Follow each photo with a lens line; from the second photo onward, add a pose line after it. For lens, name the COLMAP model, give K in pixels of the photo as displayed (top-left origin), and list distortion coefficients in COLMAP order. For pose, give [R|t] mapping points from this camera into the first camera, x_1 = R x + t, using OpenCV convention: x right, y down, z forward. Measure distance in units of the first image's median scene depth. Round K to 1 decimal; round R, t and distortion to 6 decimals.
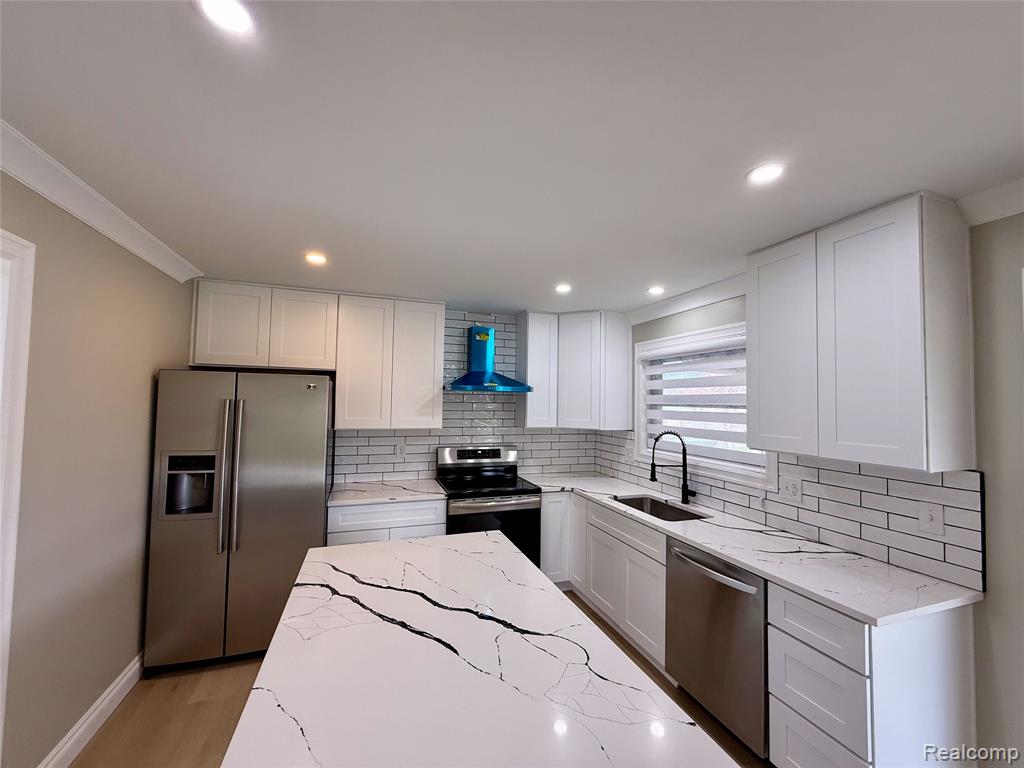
lens RADIAL K [[409.7, 0, 510.8], [0, 409.7, 384.2], [0, 0, 1]] dist [0.000282, -0.000370]
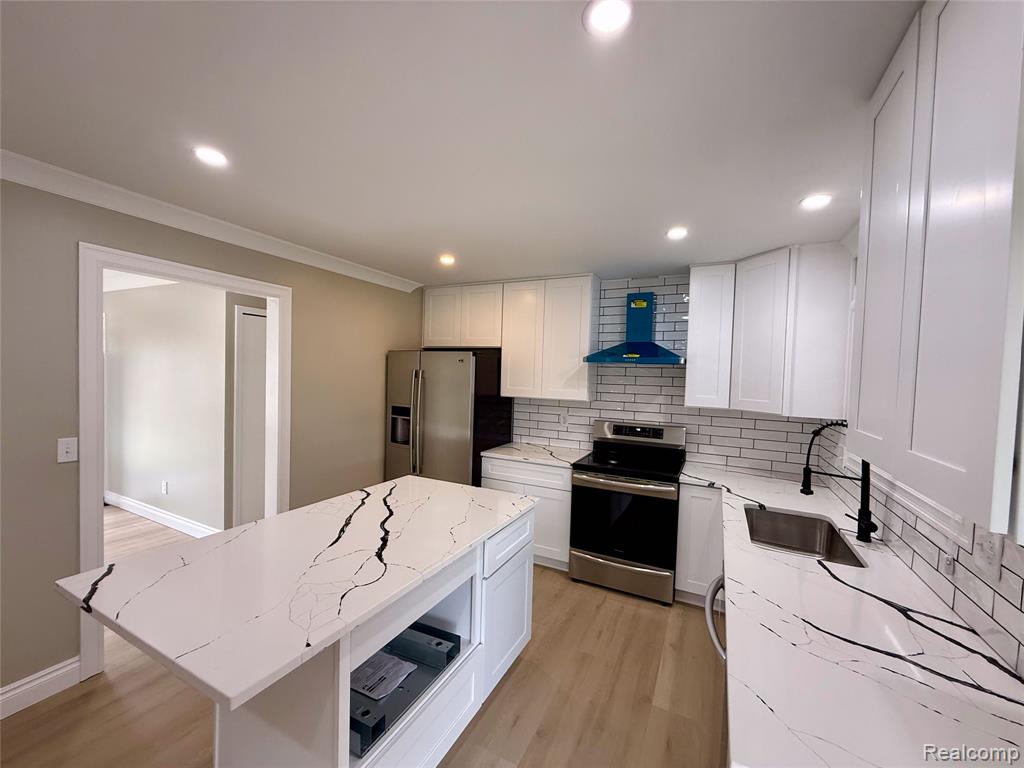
lens RADIAL K [[409.7, 0, 510.5], [0, 409.7, 385.5], [0, 0, 1]] dist [0.000282, -0.000370]
pose [[0.688515, 0.026844, -0.724725, 0.432185], [0.013896, 0.998643, 0.050192, 0.016884], [0.725089, -0.044628, 0.687208, 0.173733]]
